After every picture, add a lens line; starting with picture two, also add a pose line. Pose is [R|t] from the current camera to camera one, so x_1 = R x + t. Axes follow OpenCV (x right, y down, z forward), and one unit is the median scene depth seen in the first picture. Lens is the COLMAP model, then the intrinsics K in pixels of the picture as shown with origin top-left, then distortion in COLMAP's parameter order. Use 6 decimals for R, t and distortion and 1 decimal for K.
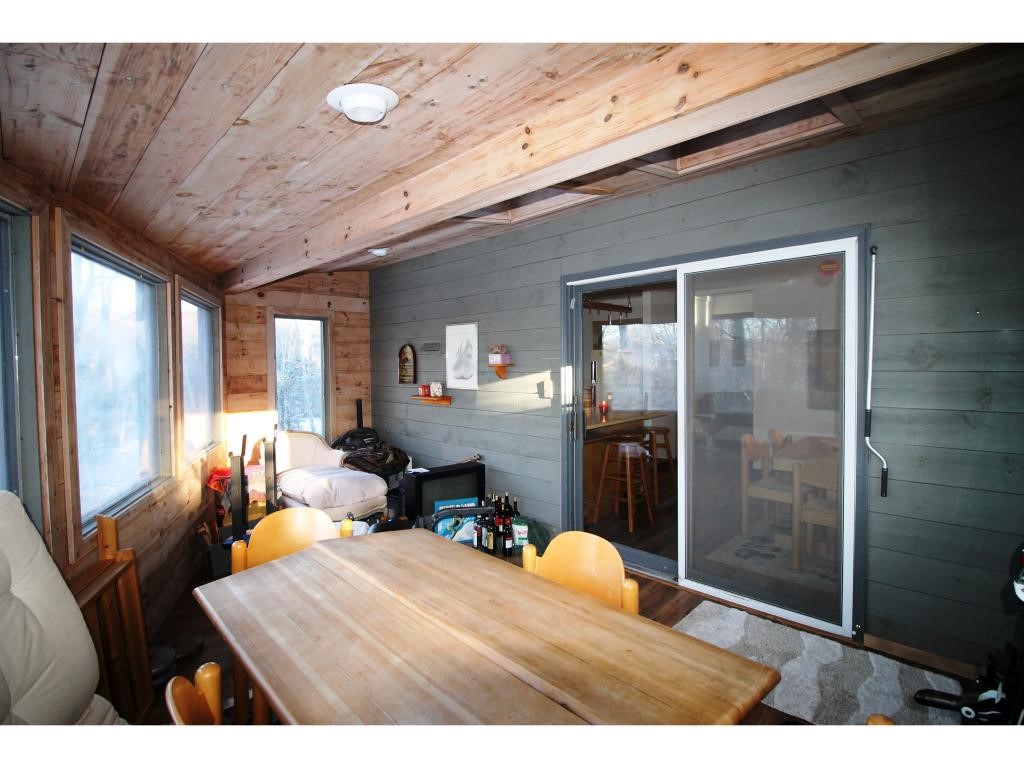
lens RADIAL K [[500.5, 0, 511.3], [0, 500.5, 376.5], [0, 0, 1]] dist [-0.001376, -0.000421]
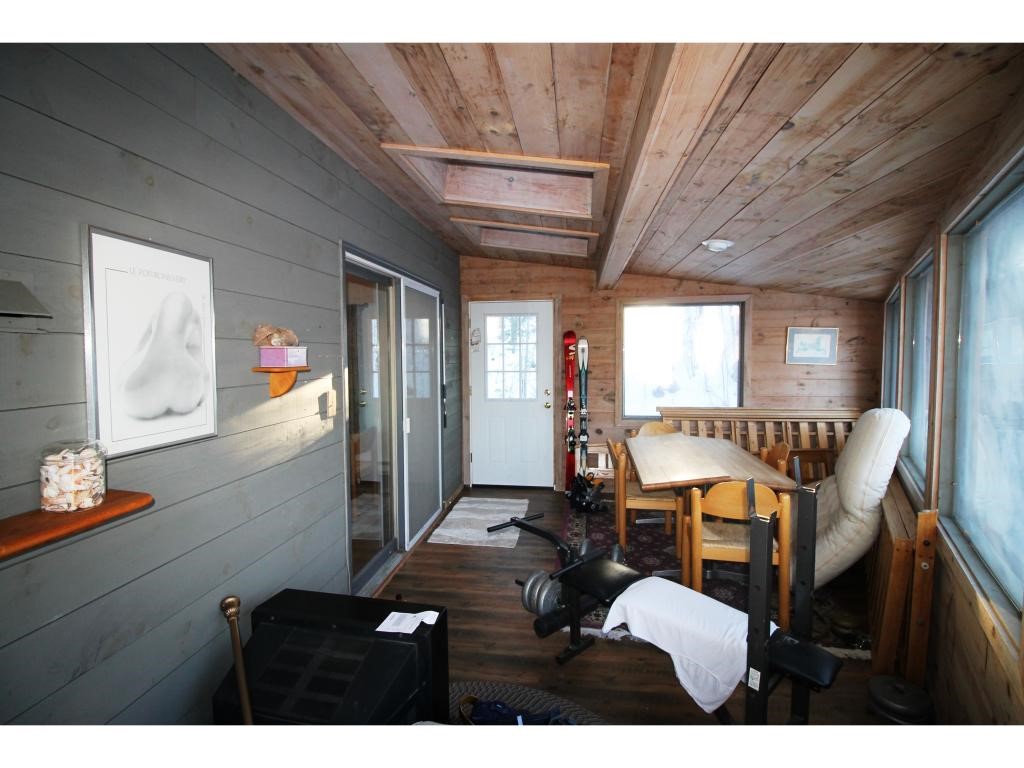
lens RADIAL K [[500.5, 0, 511.3], [0, 500.5, 376.5], [0, 0, 1]] dist [-0.001376, -0.000421]
pose [[-0.614974, -0.024276, 0.788174, -0.567347], [0.031824, 0.997948, 0.055568, -0.037090], [-0.787905, 0.059256, -0.612939, 1.176951]]
